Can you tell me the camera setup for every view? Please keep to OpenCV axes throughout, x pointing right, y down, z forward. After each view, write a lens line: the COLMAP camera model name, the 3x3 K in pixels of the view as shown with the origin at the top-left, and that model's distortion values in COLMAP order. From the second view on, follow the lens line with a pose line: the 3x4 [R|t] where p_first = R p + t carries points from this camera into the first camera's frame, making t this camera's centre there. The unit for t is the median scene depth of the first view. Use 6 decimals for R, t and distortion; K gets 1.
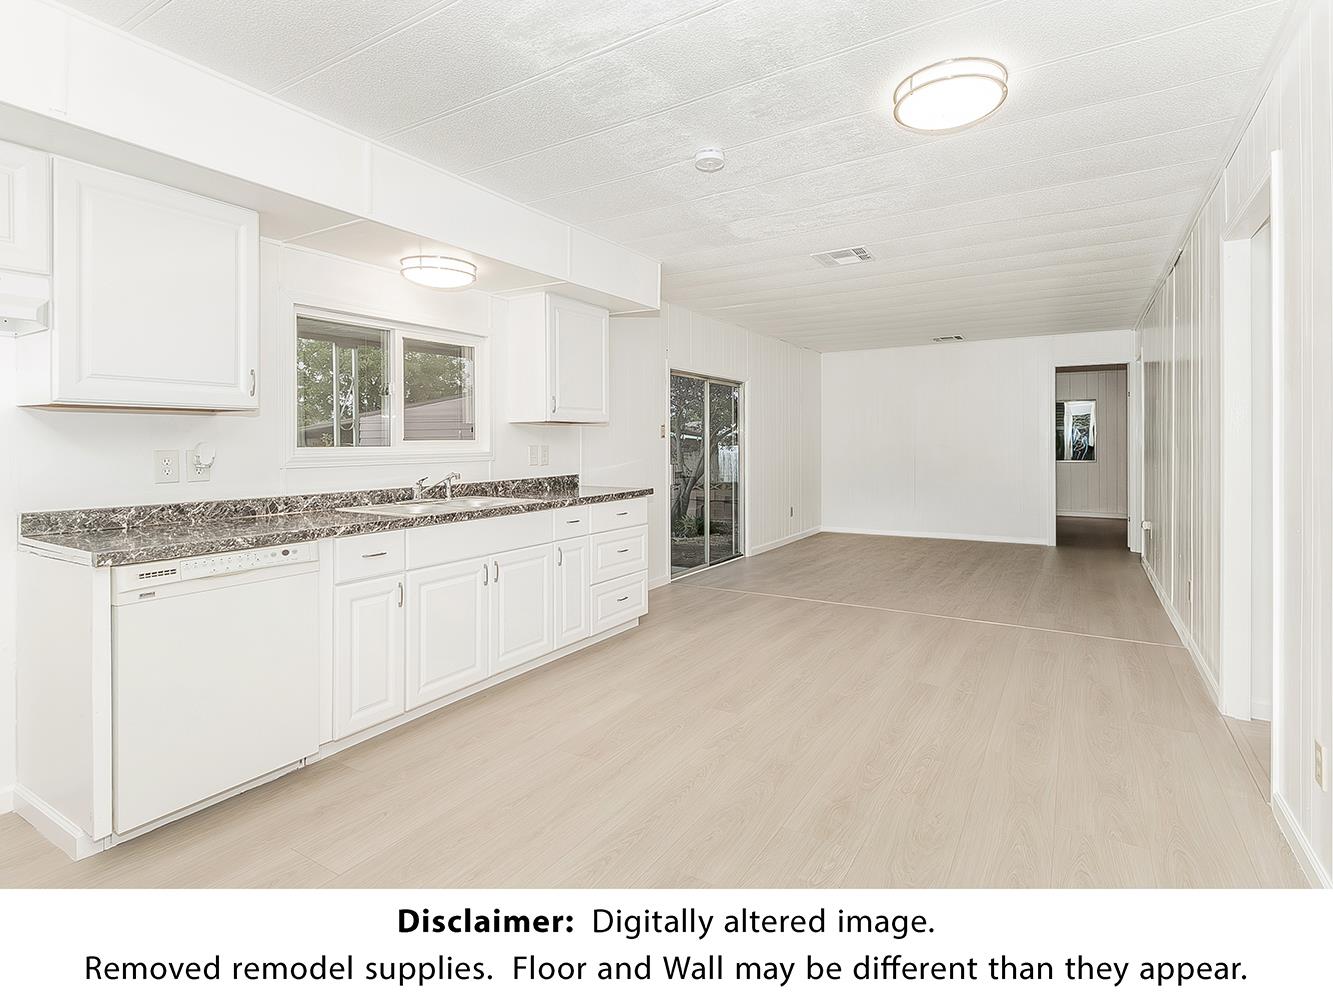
lens RADIAL K [[697.4, 0, 674.6], [0, 697.4, 435.8], [0, 0, 1]] dist [-0.004856, -0.000883]
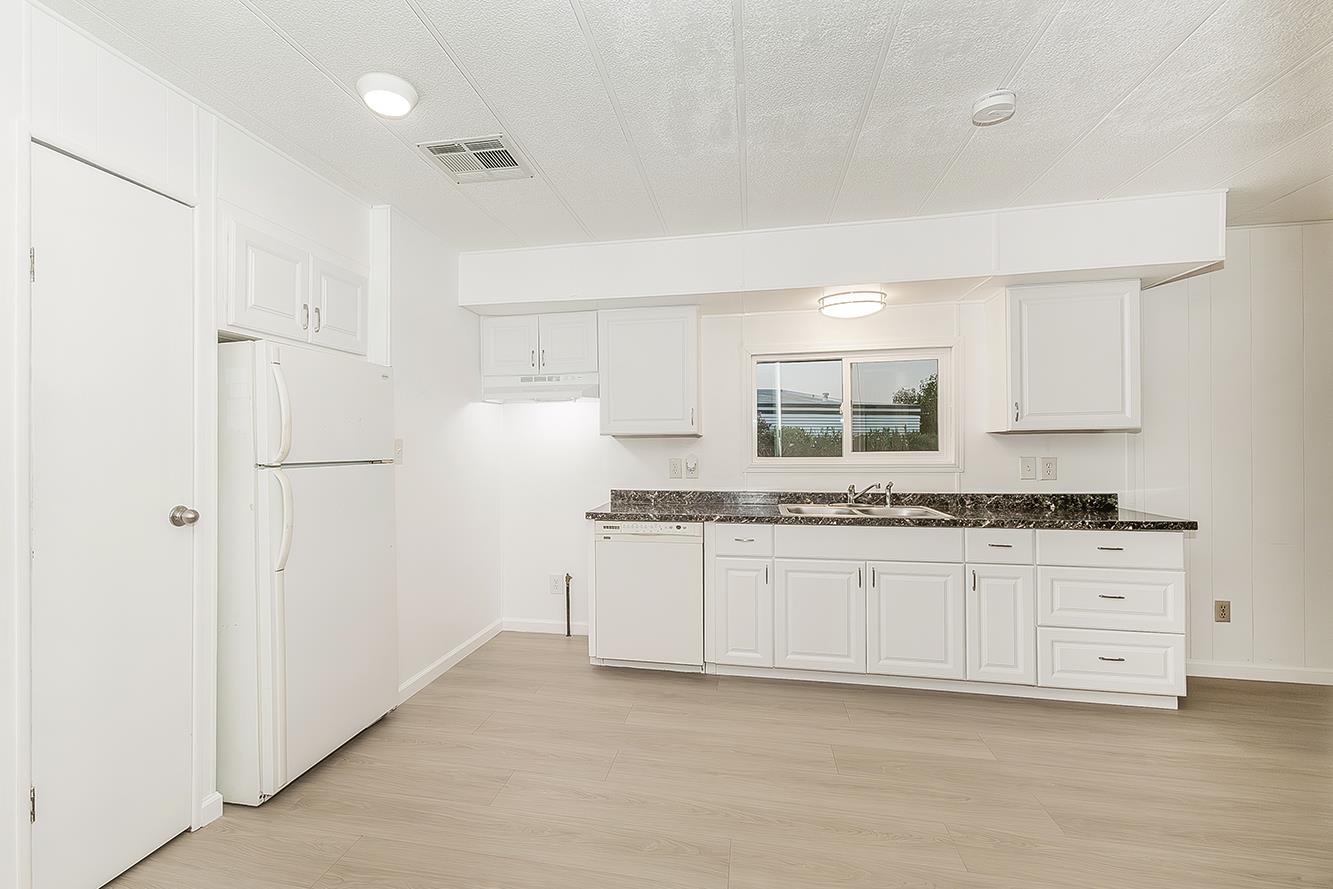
lens RADIAL K [[666.8, 0, 670.9], [0, 666.8, 431.6], [0, 0, 1]] dist [-0.006044, 0.001576]
pose [[0.267847, -0.011780, -0.963389, 0.583955], [0.017898, 0.999814, -0.007249, -0.024226], [0.963295, -0.015301, 0.268008, 0.389573]]
